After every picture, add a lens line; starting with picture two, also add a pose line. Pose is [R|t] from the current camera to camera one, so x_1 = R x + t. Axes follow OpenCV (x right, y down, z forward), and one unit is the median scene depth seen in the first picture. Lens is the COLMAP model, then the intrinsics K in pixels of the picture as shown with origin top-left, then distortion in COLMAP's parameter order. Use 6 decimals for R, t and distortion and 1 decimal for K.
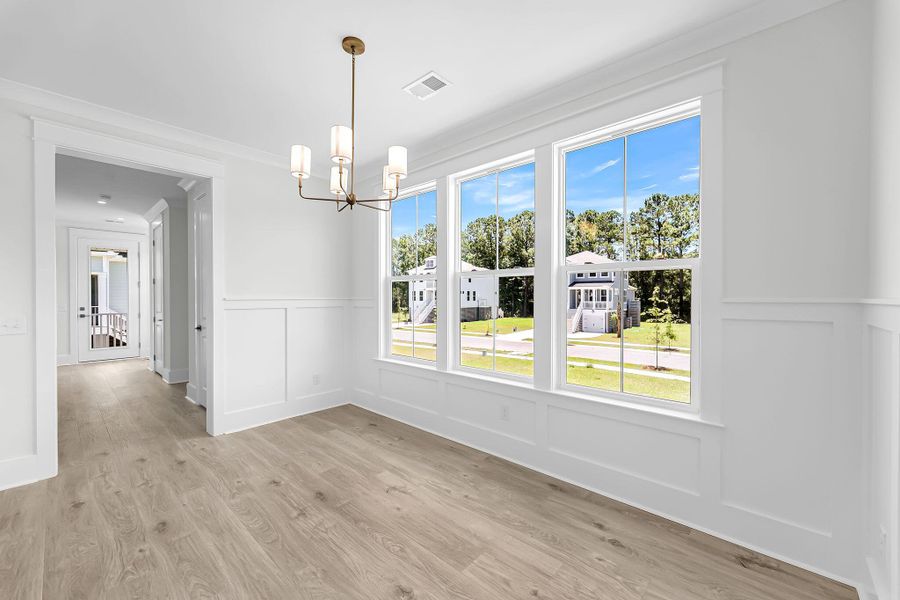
lens RADIAL K [[365.3, 0, 444.2], [0, 365.3, 299.3], [0, 0, 1]] dist [0.001060, -0.000286]
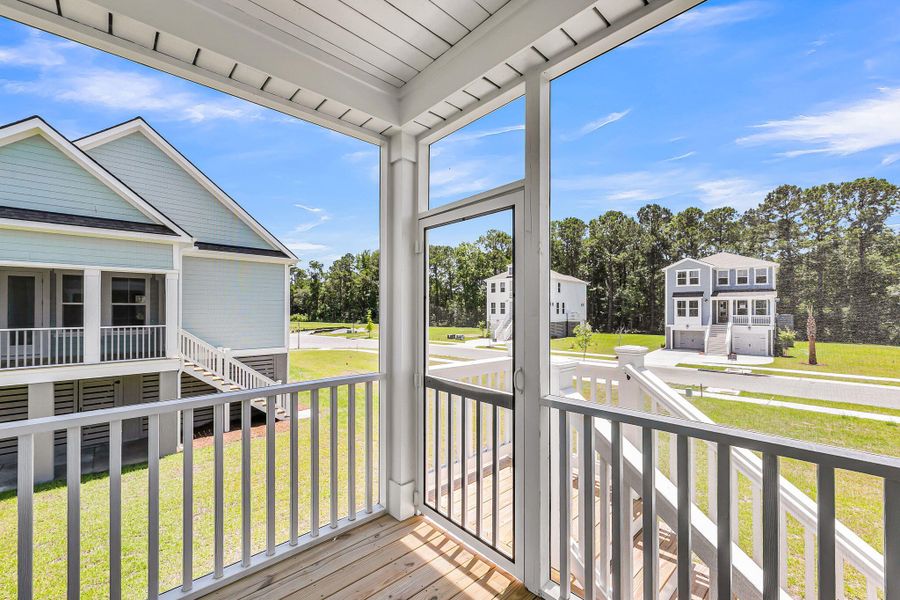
lens RADIAL K [[365.3, 0, 443.0], [0, 365.3, 306.1], [0, 0, 1]] dist [0.001060, -0.000286]
pose [[0.996219, -0.000076, -0.086876, -0.127606], [-0.001323, 0.999870, -0.016045, -0.000168], [0.086866, 0.016099, 0.996090, 0.126873]]
